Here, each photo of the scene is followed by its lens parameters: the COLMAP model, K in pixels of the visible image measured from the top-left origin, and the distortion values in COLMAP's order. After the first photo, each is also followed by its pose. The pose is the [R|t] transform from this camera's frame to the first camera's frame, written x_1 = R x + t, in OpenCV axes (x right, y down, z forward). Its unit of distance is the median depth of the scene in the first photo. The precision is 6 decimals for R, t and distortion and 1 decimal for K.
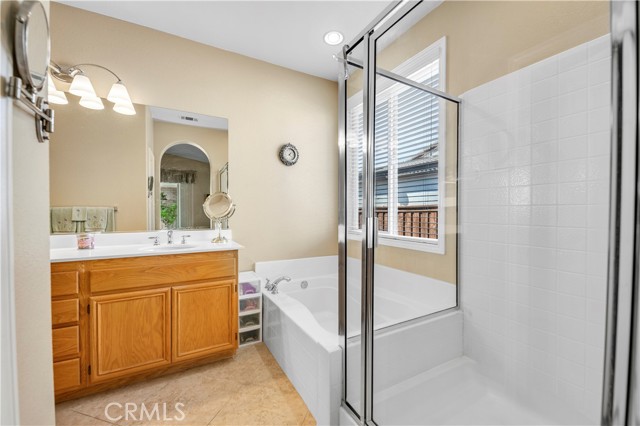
lens RADIAL K [[259.3, 0, 319.7], [0, 259.3, 215.0], [0, 0, 1]] dist [0.013046, 0.000060]
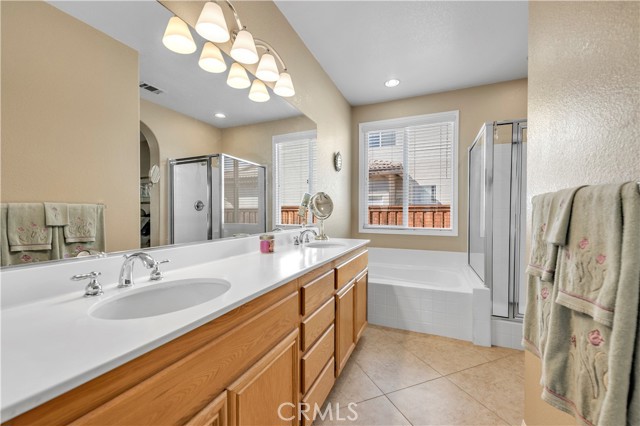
lens RADIAL K [[259.3, 0, 320.7], [0, 259.3, 214.5], [0, 0, 1]] dist [0.013046, 0.000060]
pose [[0.785354, -0.007954, 0.618996, -0.976172], [0.005669, 0.999968, 0.005656, -0.004429], [-0.619021, -0.000933, 0.785374, 0.152512]]
